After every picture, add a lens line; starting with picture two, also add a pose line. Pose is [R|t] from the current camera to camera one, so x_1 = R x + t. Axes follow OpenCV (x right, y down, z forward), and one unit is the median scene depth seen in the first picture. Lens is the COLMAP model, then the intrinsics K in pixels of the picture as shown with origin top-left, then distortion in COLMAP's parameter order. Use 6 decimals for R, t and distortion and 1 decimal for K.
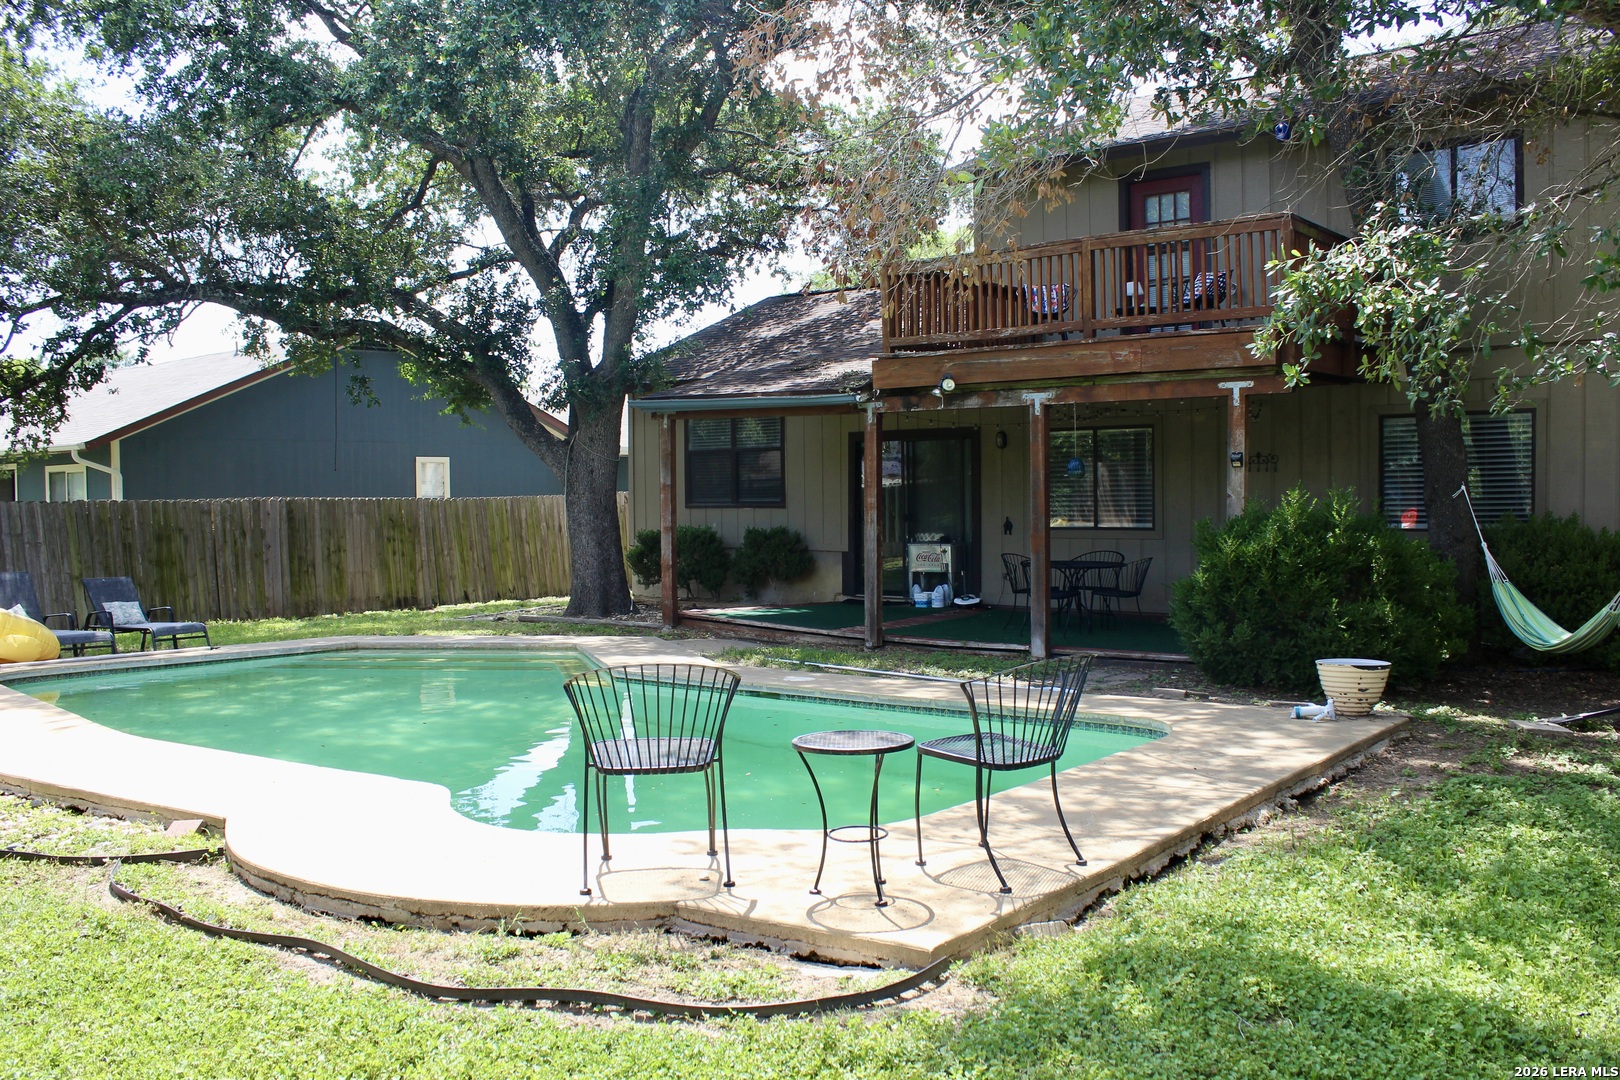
lens RADIAL K [[1369.6, 0, 810.7], [0, 1369.6, 549.5], [0, 0, 1]] dist [-0.166539, 0.144420]
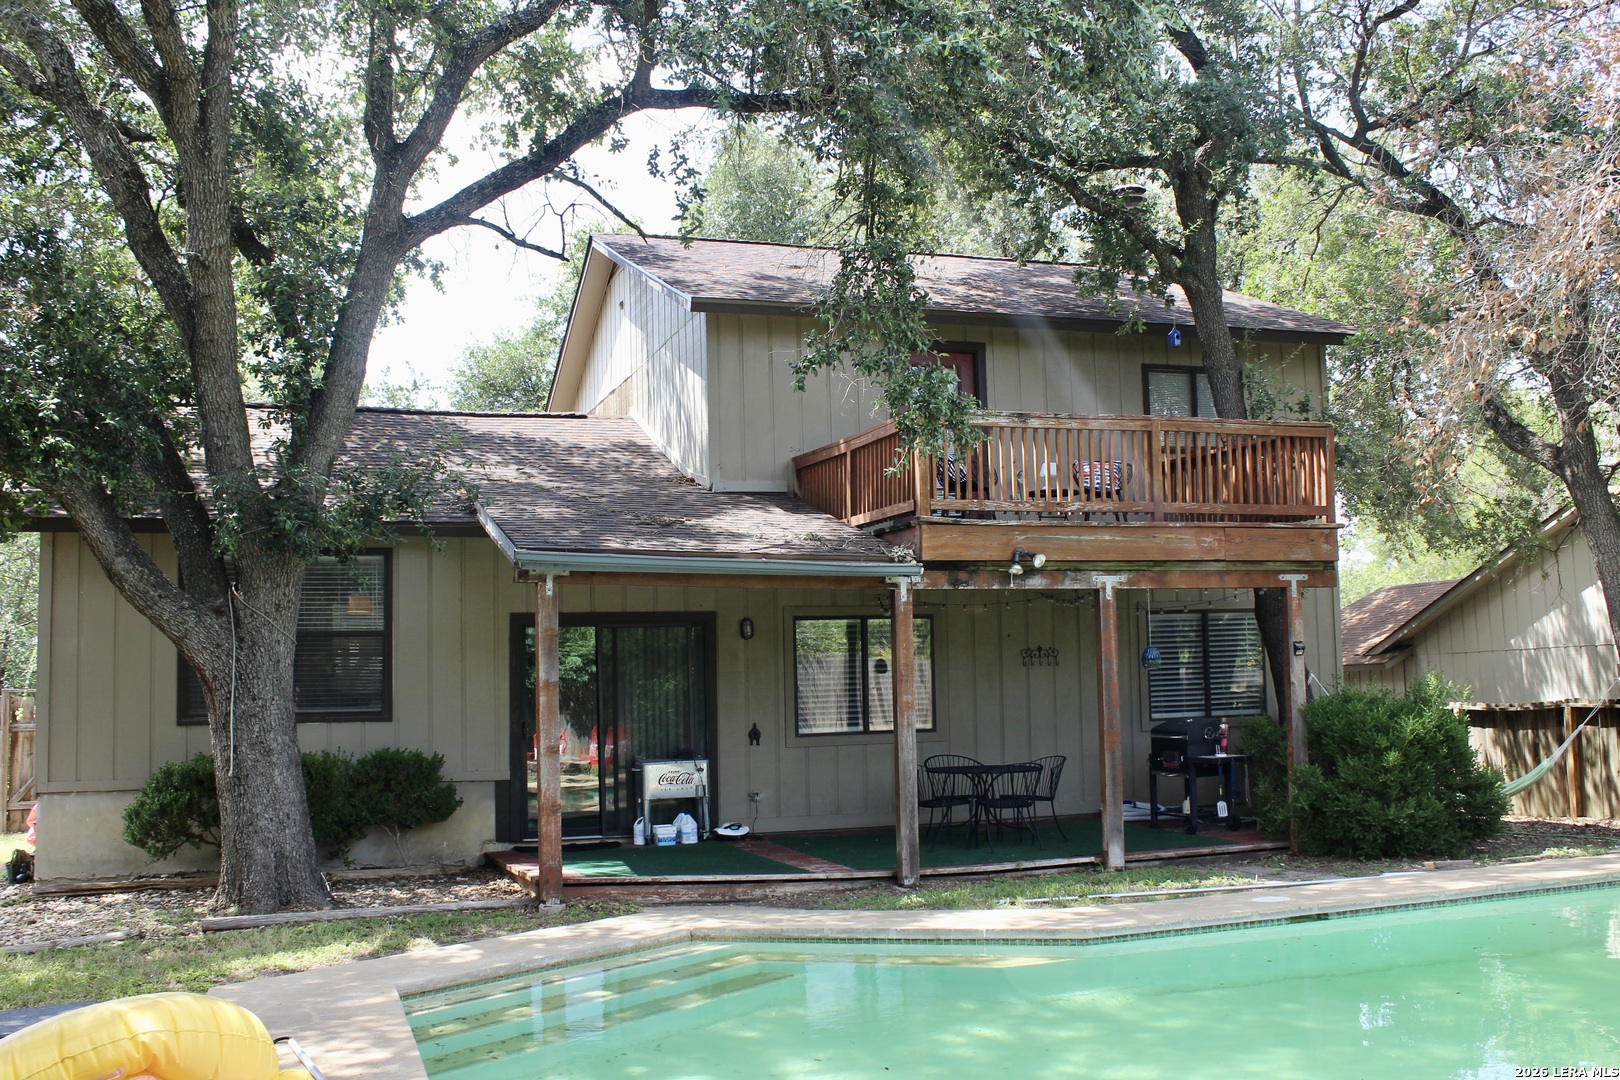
lens RADIAL K [[1605.3, 0, 818.5], [0, 1605.3, 540.7], [0, 0, 1]] dist [-0.106917, 0.000000]
pose [[0.543003, 0.074066, 0.836458, -0.806078], [0.052662, 0.991138, -0.121948, -0.016444], [-0.838078, 0.110268, 0.534290, 0.559582]]
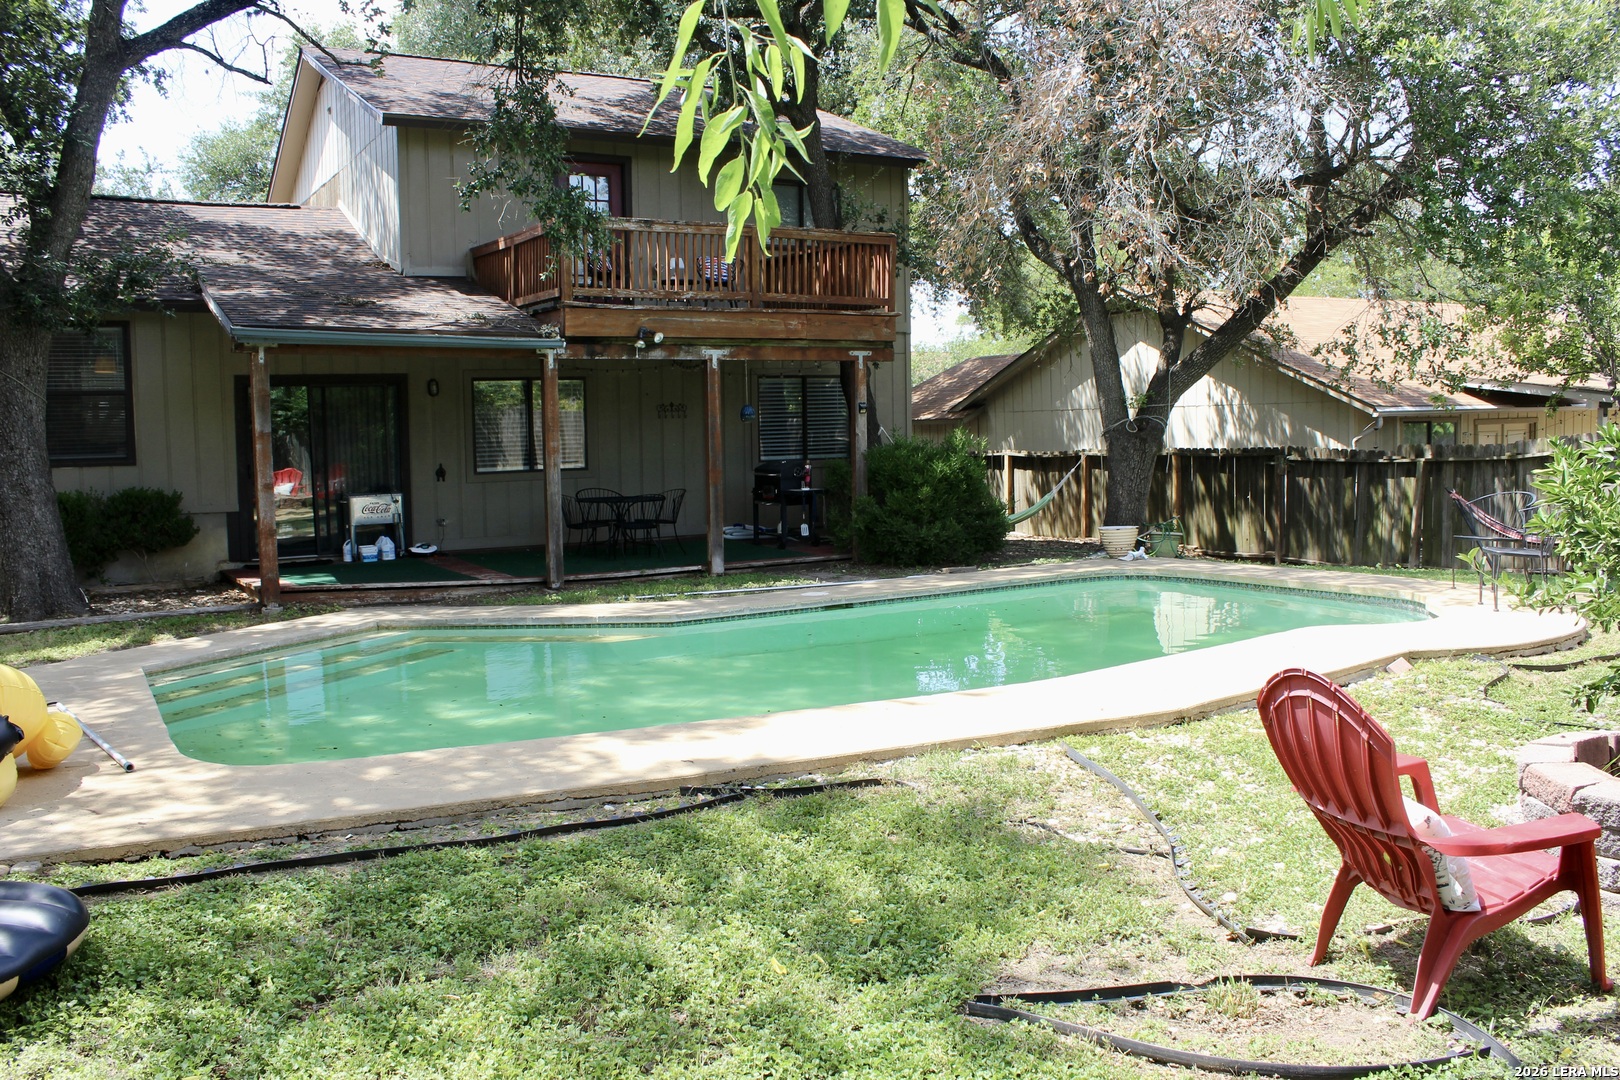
lens RADIAL K [[1369.6, 0, 835.6], [0, 1369.6, 552.9], [0, 0, 1]] dist [-0.166539, 0.144420]
pose [[0.348279, -0.082072, 0.933791, -0.874484], [0.052078, 0.996315, 0.068143, -0.014009], [-0.935943, 0.024897, 0.351270, 0.469873]]
